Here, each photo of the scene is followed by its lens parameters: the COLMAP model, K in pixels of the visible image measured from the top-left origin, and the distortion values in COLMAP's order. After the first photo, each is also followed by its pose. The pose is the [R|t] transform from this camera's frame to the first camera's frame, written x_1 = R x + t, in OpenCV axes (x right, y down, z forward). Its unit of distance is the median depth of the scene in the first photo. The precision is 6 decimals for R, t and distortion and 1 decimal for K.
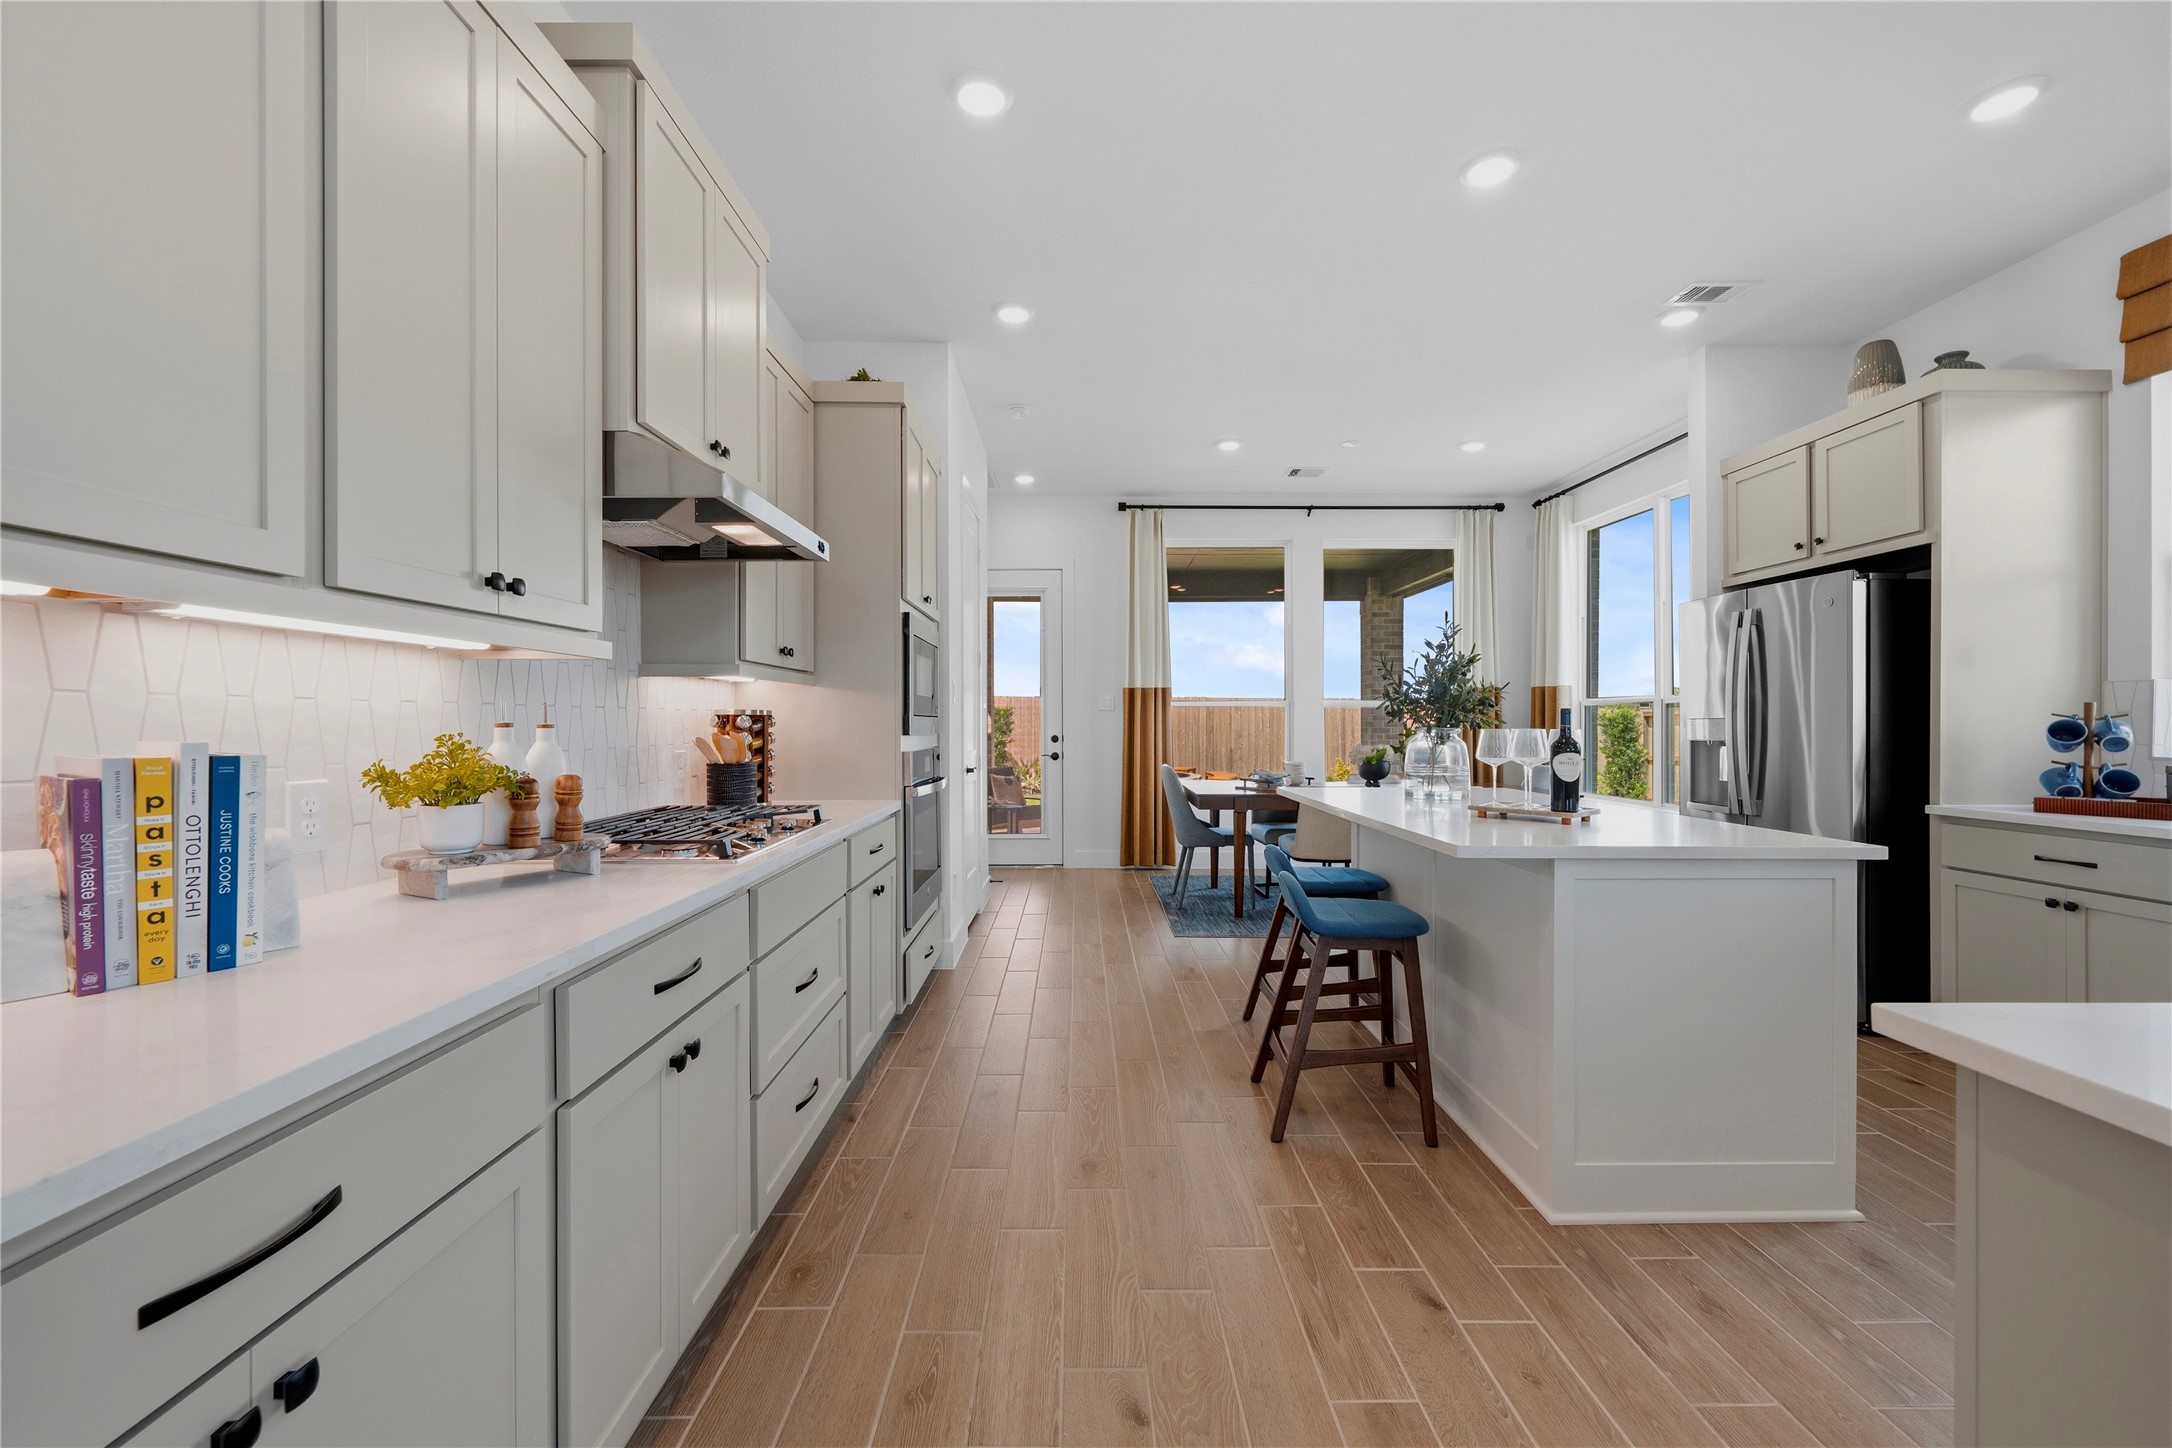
lens RADIAL K [[857.4, 0, 1080.2], [0, 857.4, 724.6], [0, 0, 1]] dist [-0.002339, 0.000046]
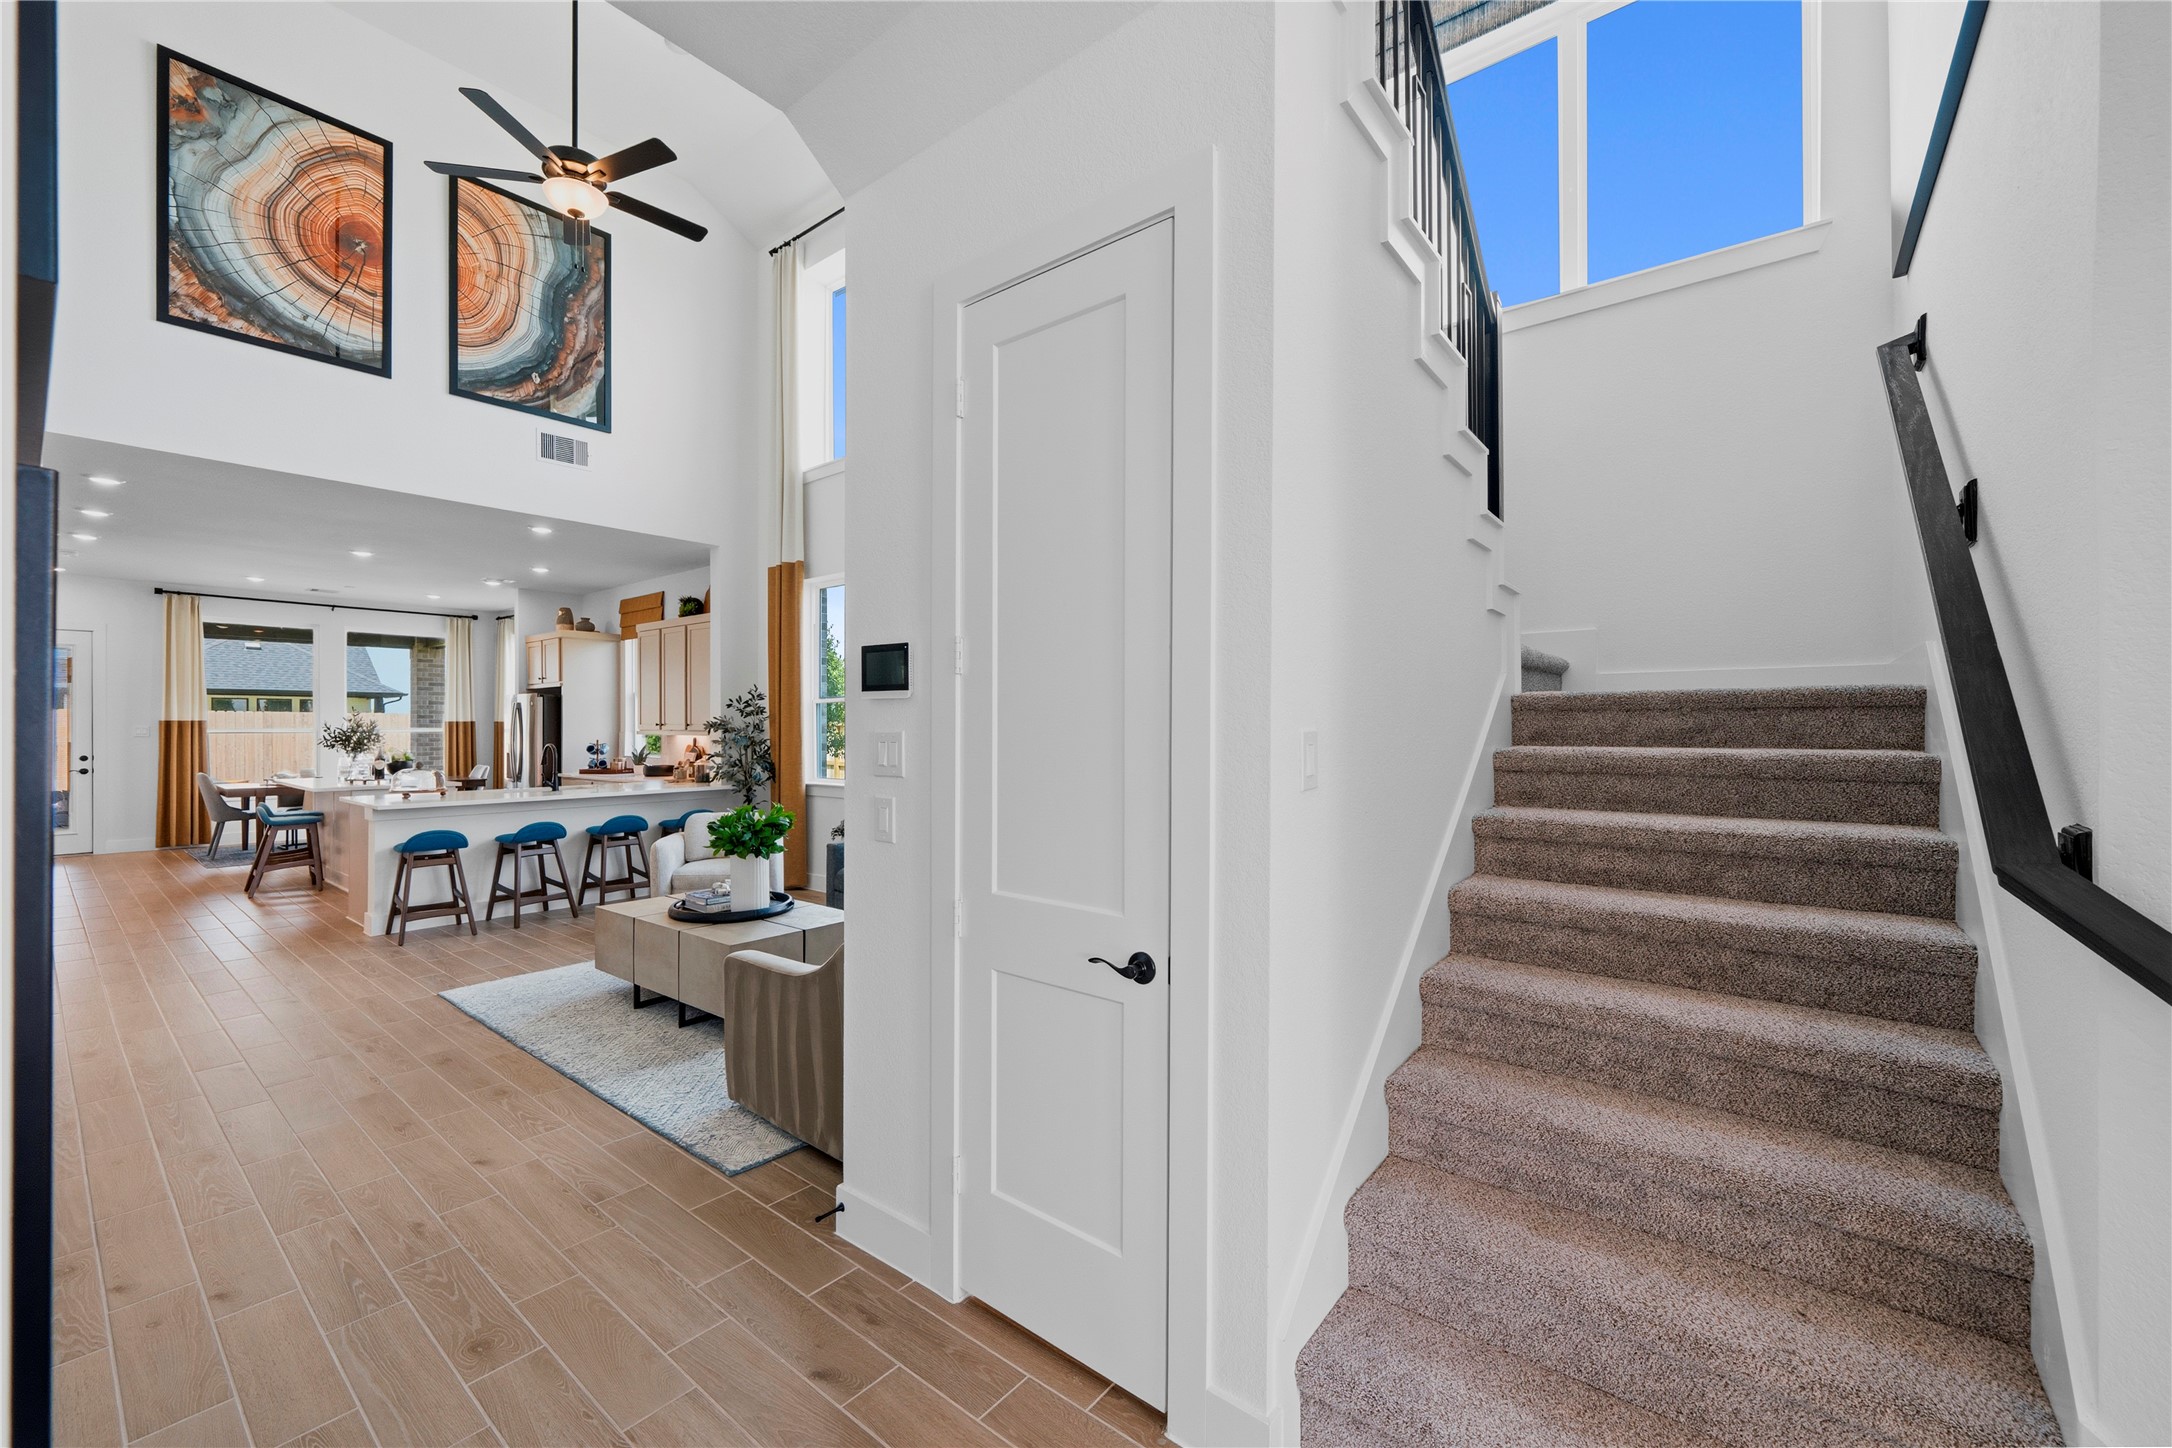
lens RADIAL K [[857.4, 0, 1080.2], [0, 857.4, 724.6], [0, 0, 1]] dist [-0.002339, 0.000046]
pose [[0.628859, 0.001742, 0.777518, -0.211220], [0.001067, 0.999995, -0.003103, -0.071179], [-0.777519, 0.002780, 0.628853, -2.469973]]
